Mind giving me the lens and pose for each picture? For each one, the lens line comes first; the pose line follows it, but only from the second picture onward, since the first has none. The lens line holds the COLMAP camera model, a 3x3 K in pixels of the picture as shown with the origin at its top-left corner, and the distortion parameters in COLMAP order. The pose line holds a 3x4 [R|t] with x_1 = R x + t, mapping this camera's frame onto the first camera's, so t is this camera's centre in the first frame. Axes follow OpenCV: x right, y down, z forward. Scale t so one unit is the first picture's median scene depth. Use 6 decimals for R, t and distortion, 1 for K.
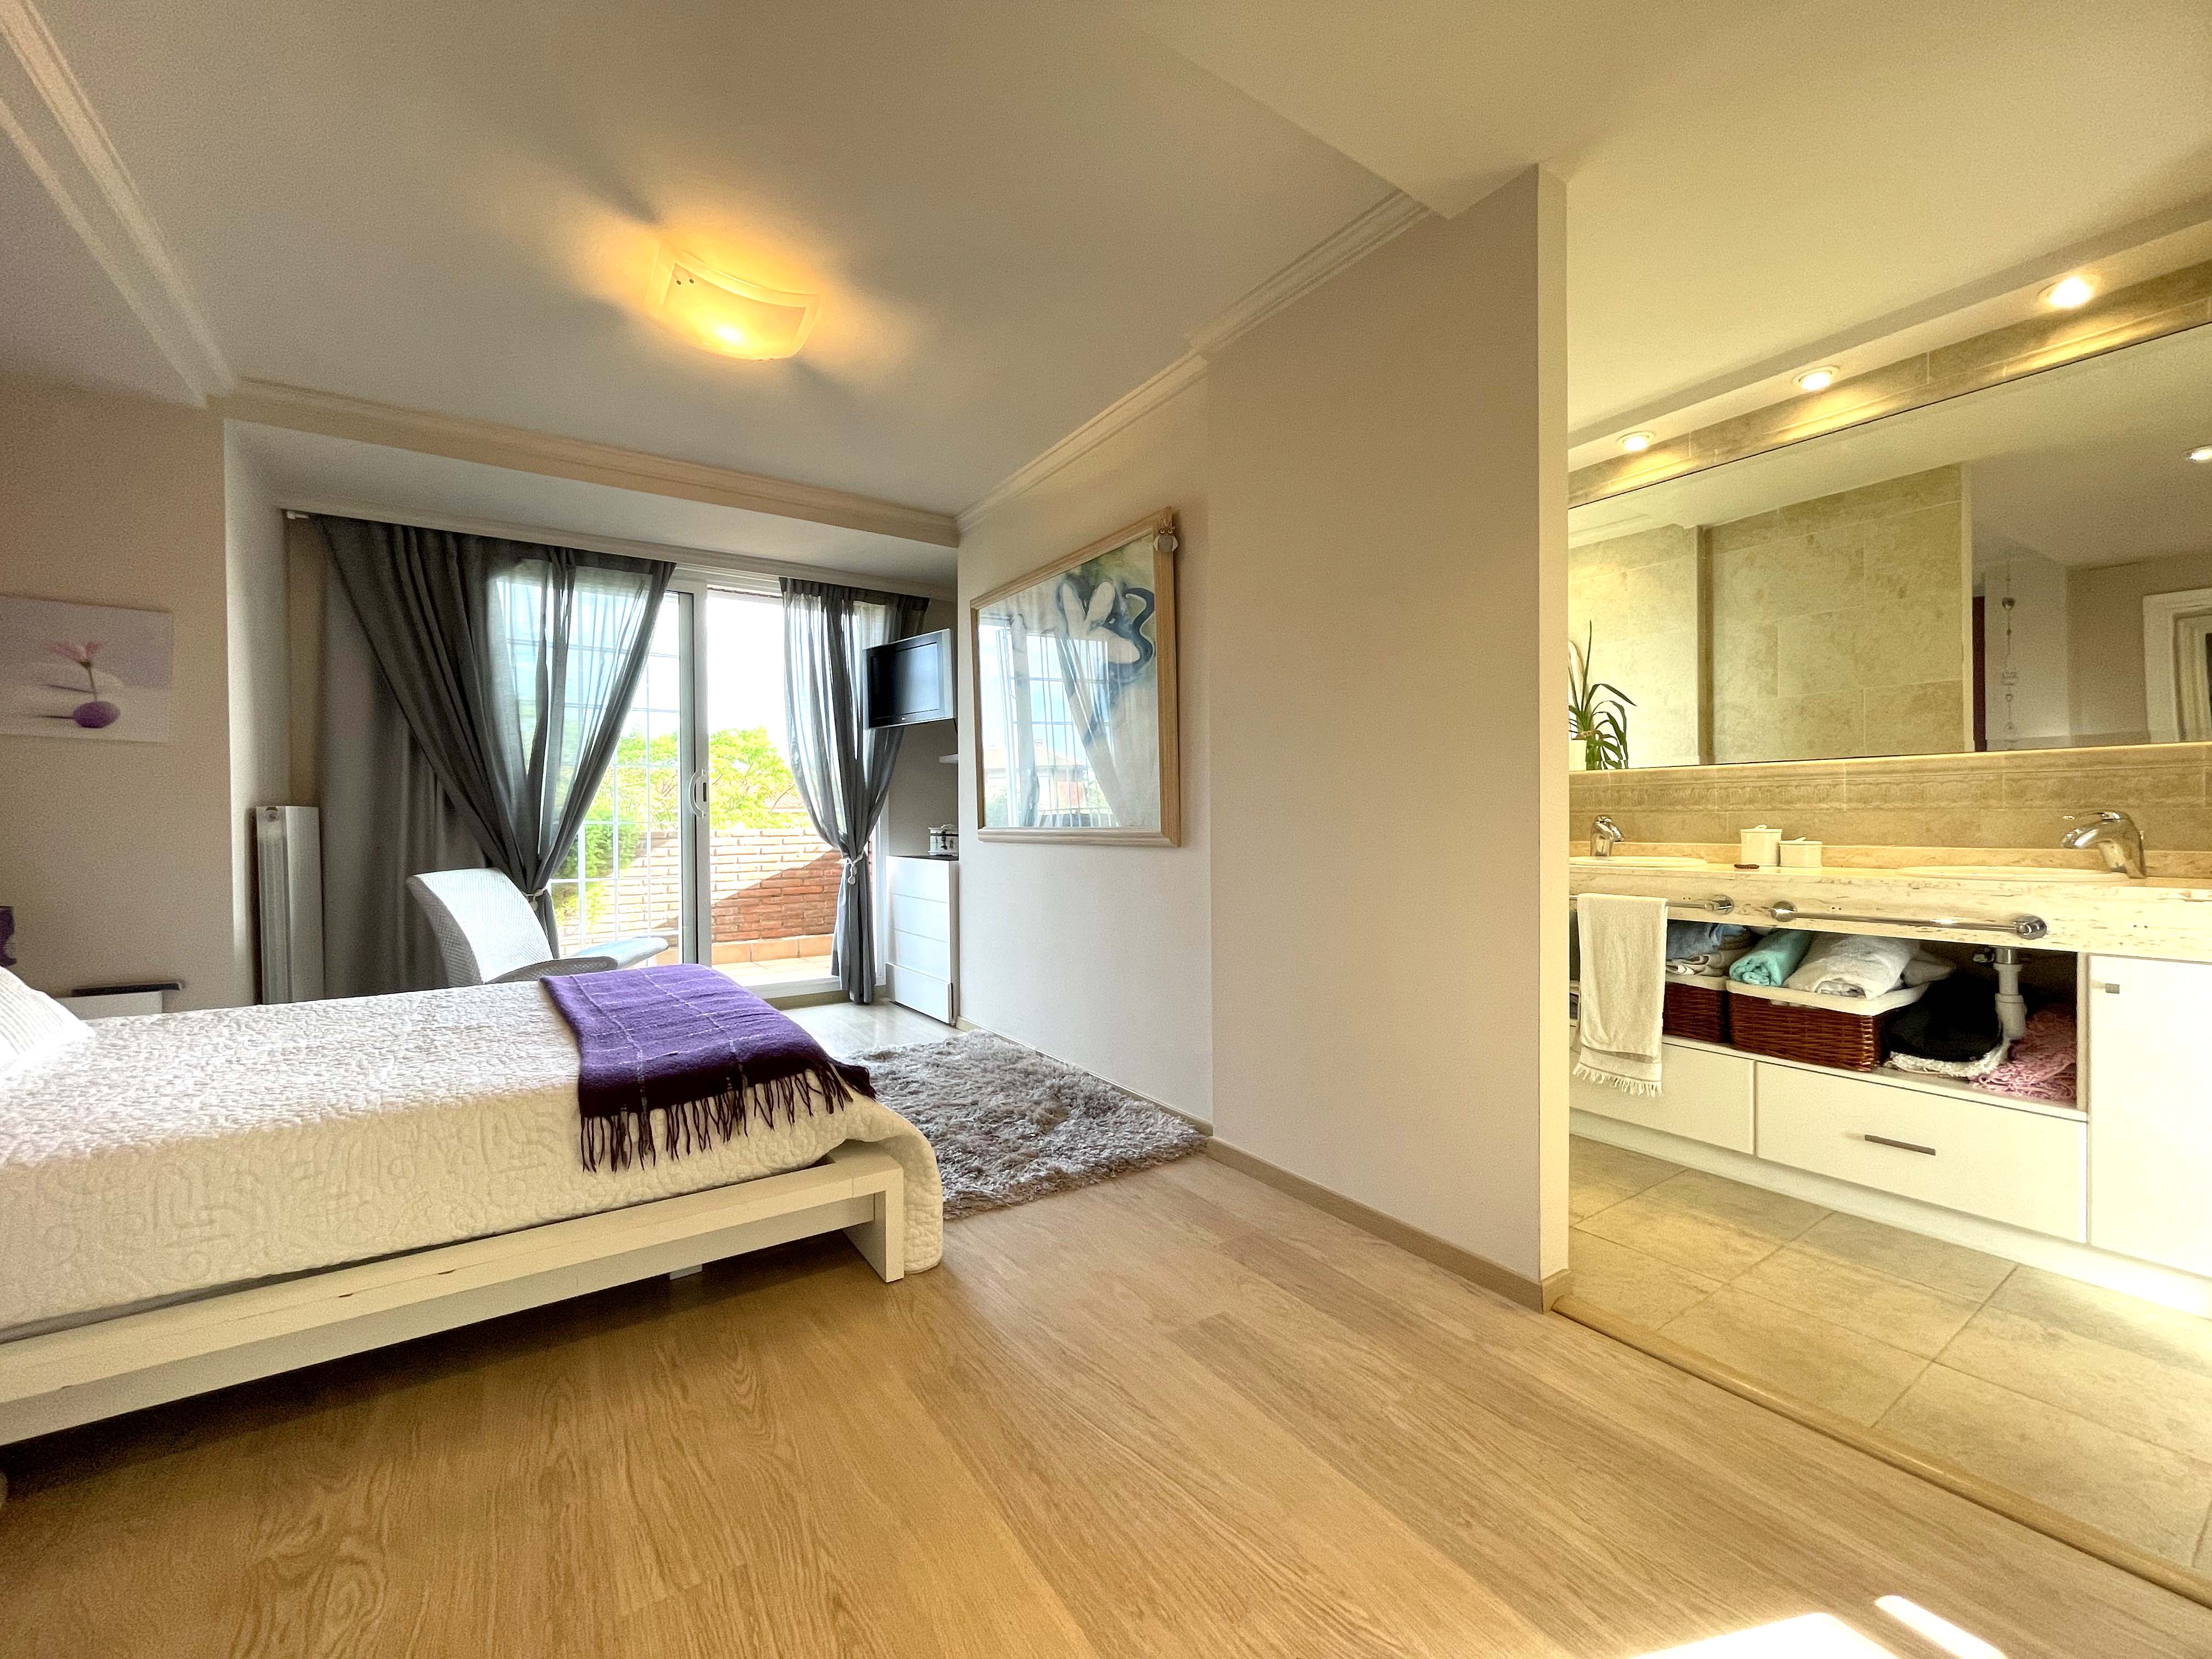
lens RADIAL K [[909.1, 0, 1106.0], [0, 909.1, 829.5], [0, 0, 1]] dist [0.003328, 0.000718]
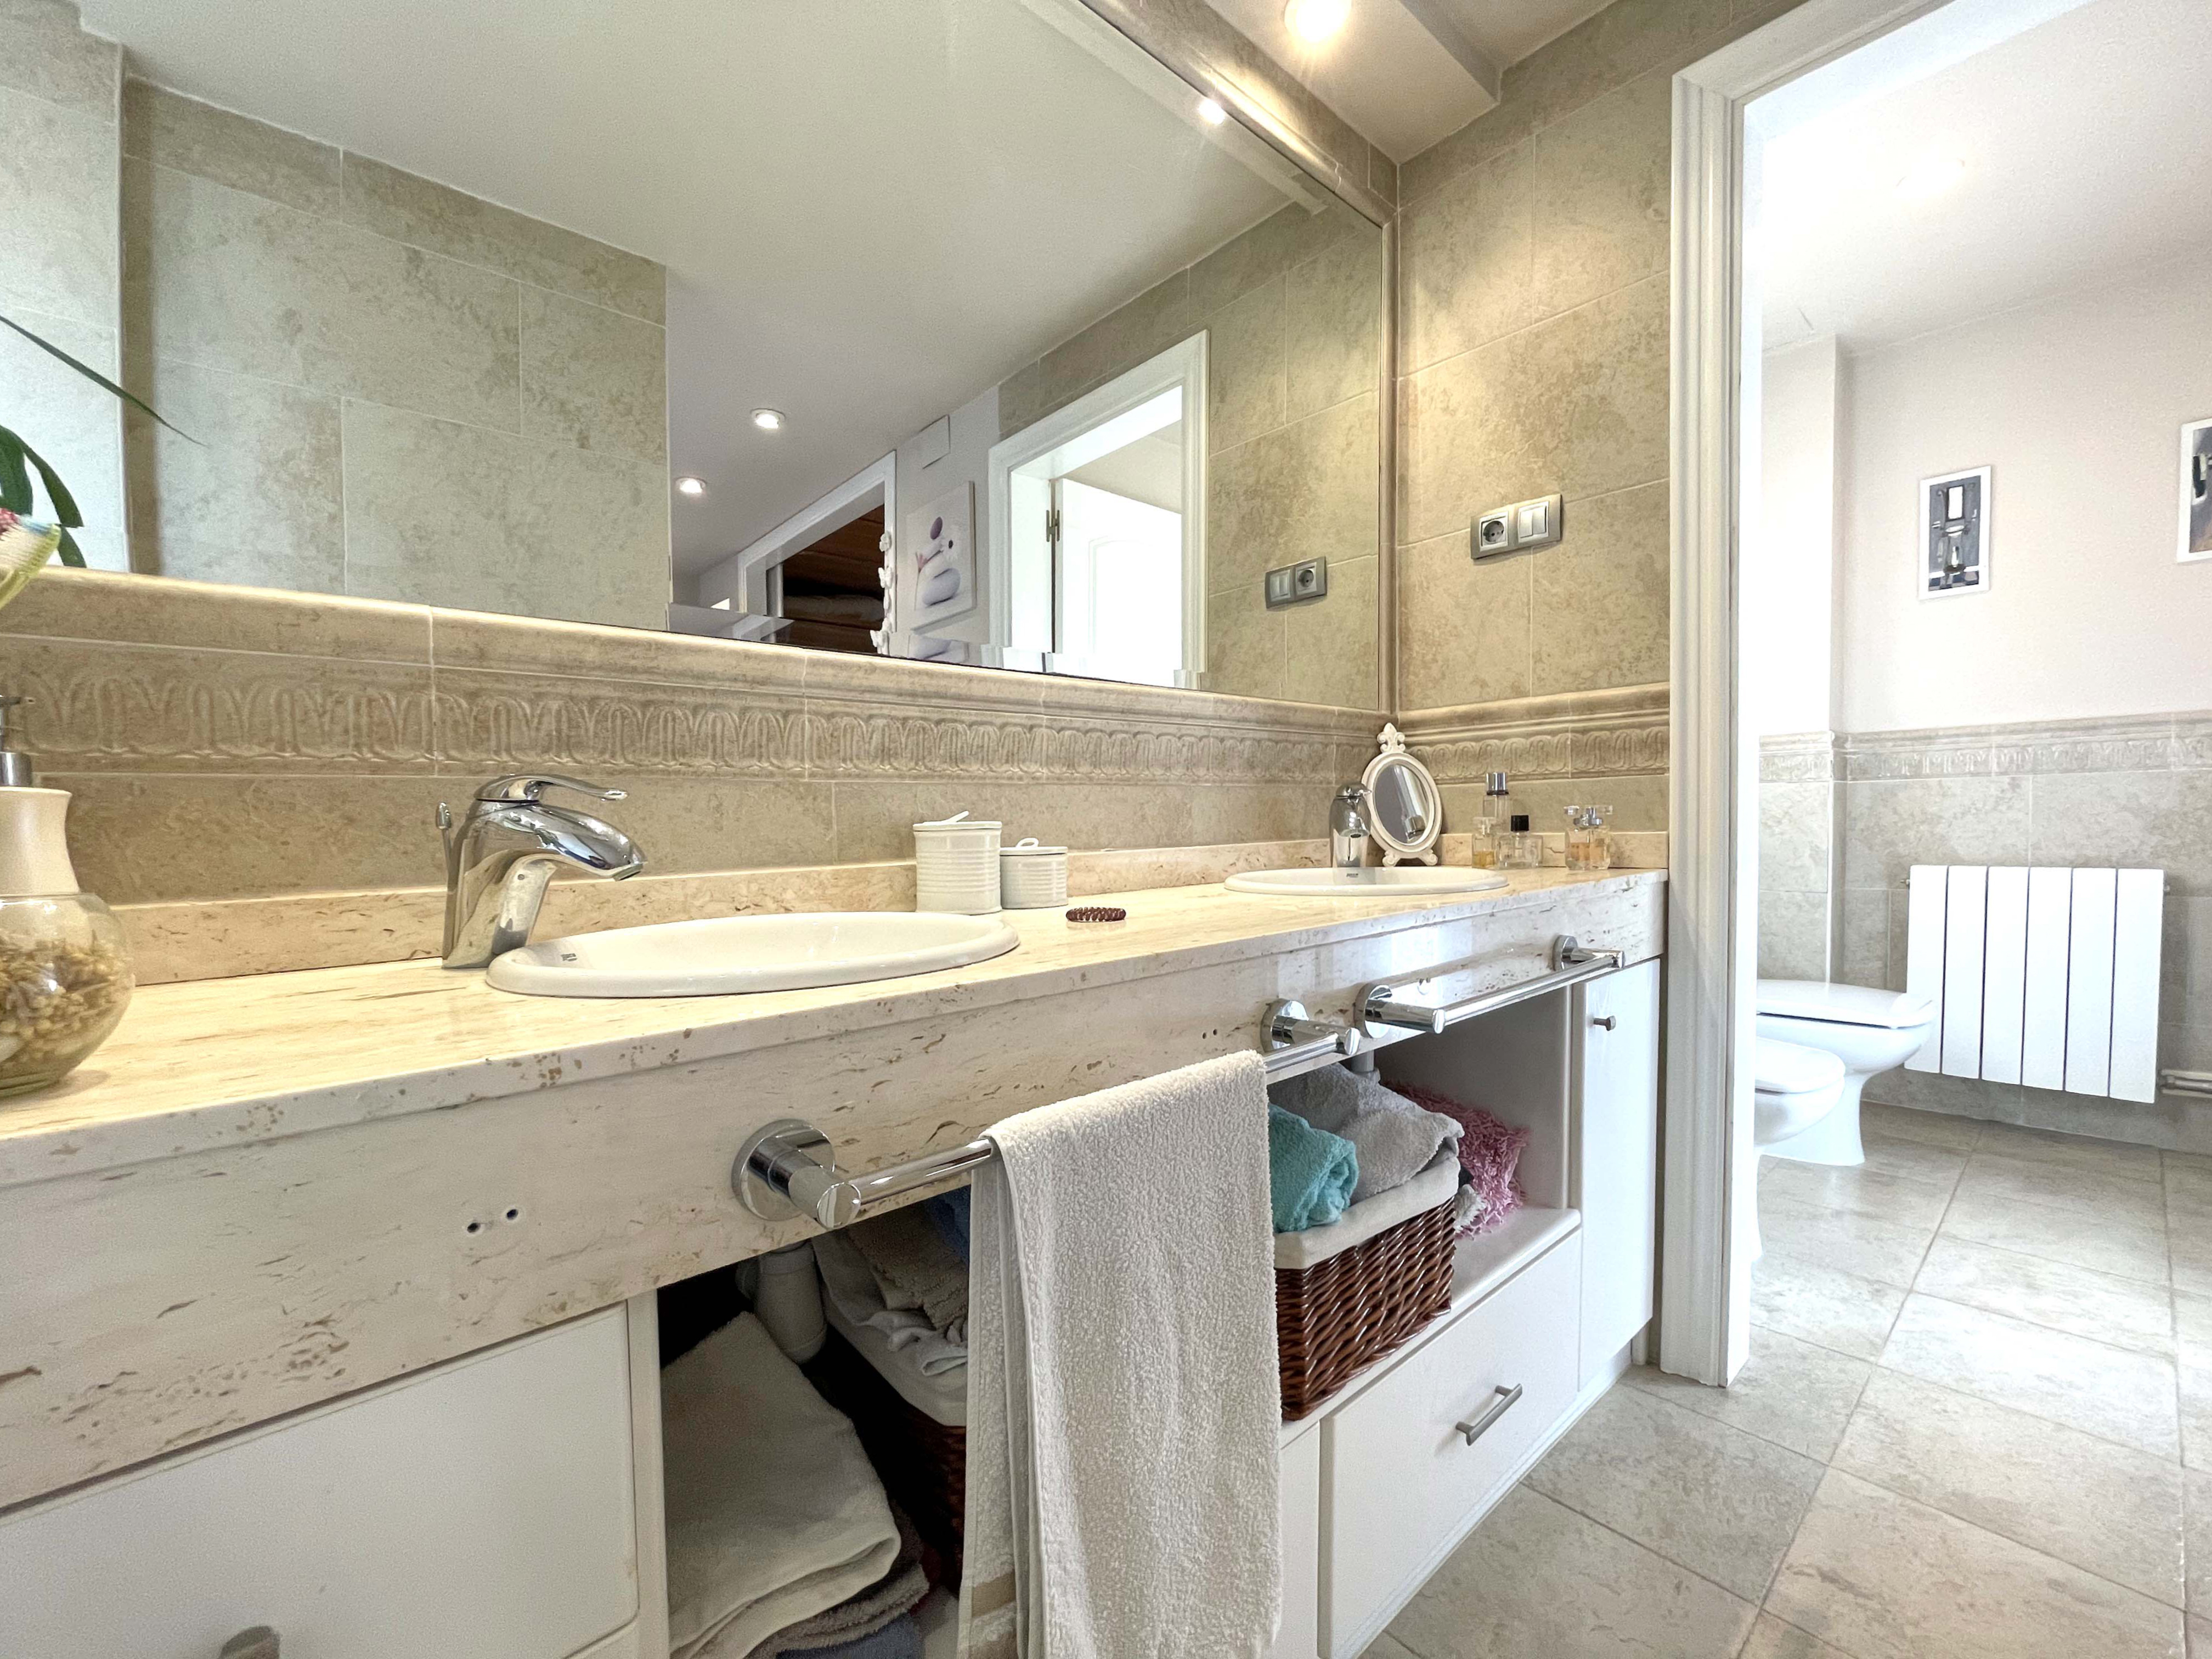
lens RADIAL K [[892.7, 0, 1135.5], [0, 892.7, 862.3], [0, 0, 1]] dist [-0.000796, -0.000346]
pose [[-0.145581, -0.035681, 0.988703, 0.316740], [0.035550, 0.998515, 0.041270, 0.004158], [-0.988707, 0.041157, -0.144096, 0.979015]]
